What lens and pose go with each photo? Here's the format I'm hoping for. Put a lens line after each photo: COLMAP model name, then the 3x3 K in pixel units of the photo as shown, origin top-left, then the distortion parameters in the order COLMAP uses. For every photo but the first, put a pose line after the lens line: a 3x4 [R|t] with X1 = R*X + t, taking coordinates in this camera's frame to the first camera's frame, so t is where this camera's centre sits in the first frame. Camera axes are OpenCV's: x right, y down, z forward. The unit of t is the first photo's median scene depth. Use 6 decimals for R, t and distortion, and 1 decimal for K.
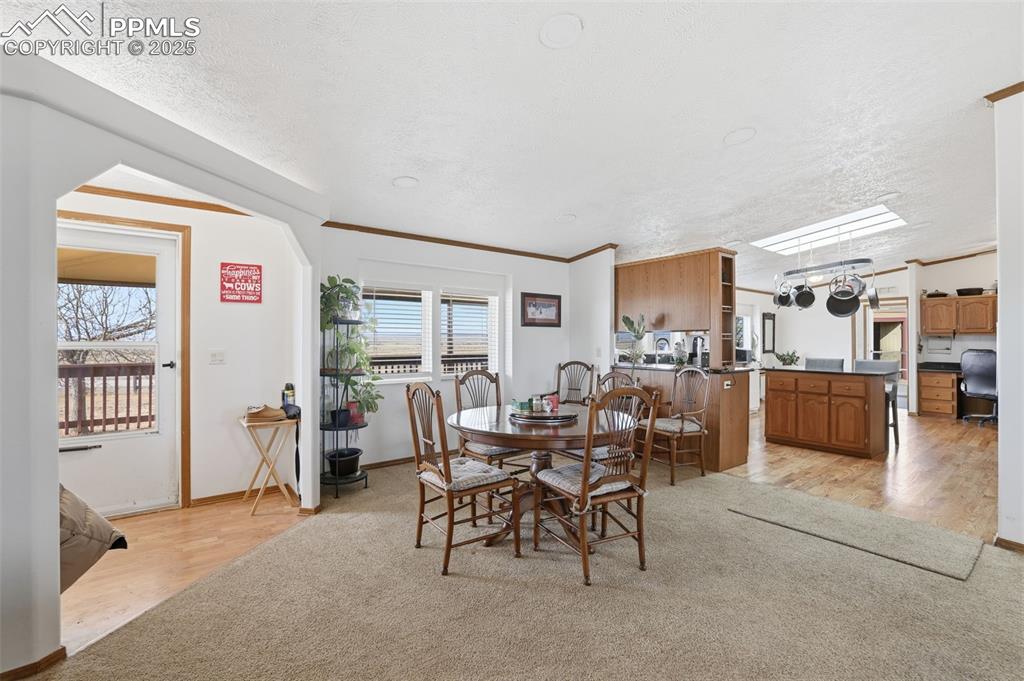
lens RADIAL K [[439.9, 0, 508.3], [0, 439.9, 337.1], [0, 0, 1]] dist [-0.027217, 0.007010]
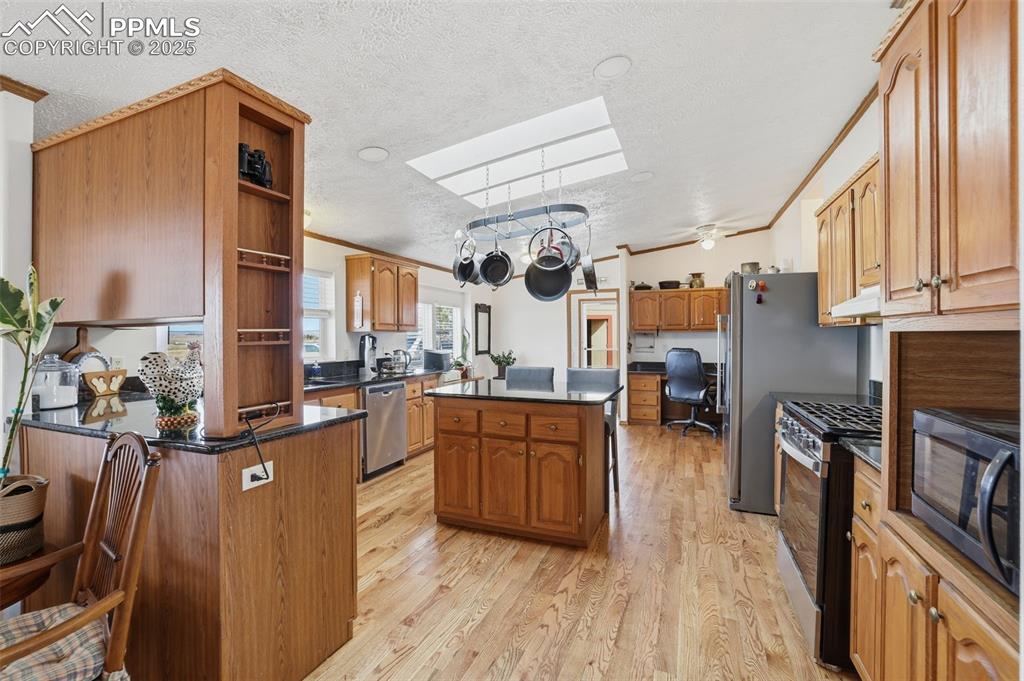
lens RADIAL K [[439.9, 0, 508.1], [0, 439.9, 337.3], [0, 0, 1]] dist [-0.027217, 0.007010]
pose [[0.863963, -0.006239, 0.503517, 0.316626], [0.002002, 0.999958, 0.008954, -0.002595], [-0.503552, -0.006728, 0.863939, 0.382975]]
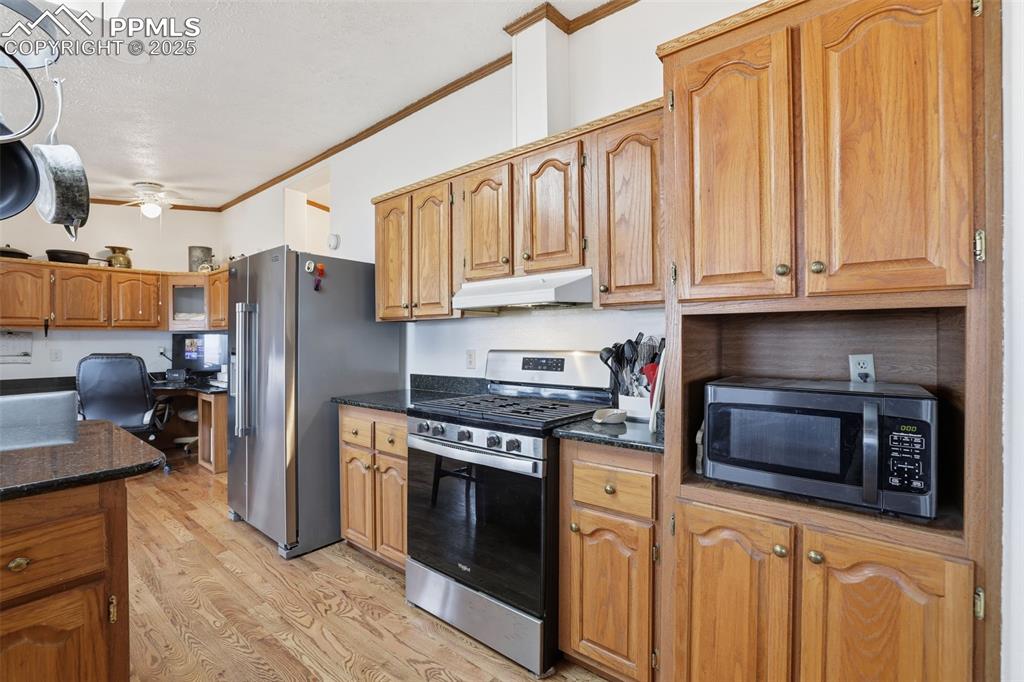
lens RADIAL K [[439.9, 0, 512.0], [0, 439.9, 340.4], [0, 0, 1]] dist [-0.027217, 0.007010]
pose [[-0.226485, -0.002961, 0.974010, 0.373505], [-0.001722, 0.999995, 0.002640, 0.007557], [-0.974013, -0.001079, -0.226489, 0.569624]]
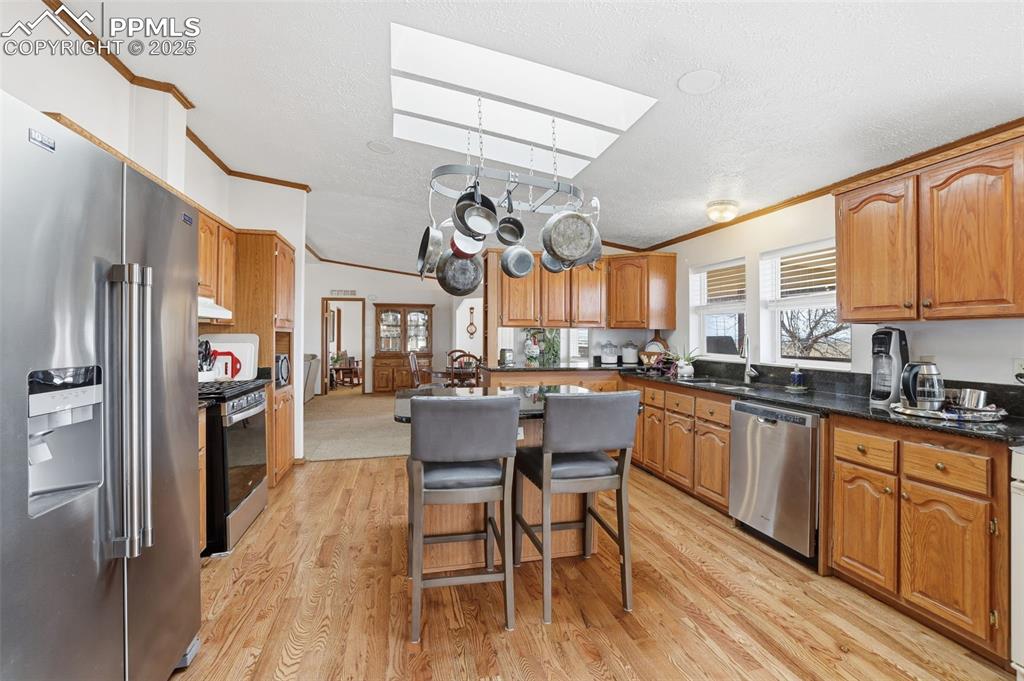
lens RADIAL K [[439.9, 0, 489.6], [0, 439.9, 333.5], [0, 0, 1]] dist [-0.027217, 0.007010]
pose [[-0.431865, -0.010123, -0.901881, 0.907287], [-0.000062, 0.999937, -0.011193, 0.007752], [0.901938, -0.004778, -0.431839, 0.920568]]
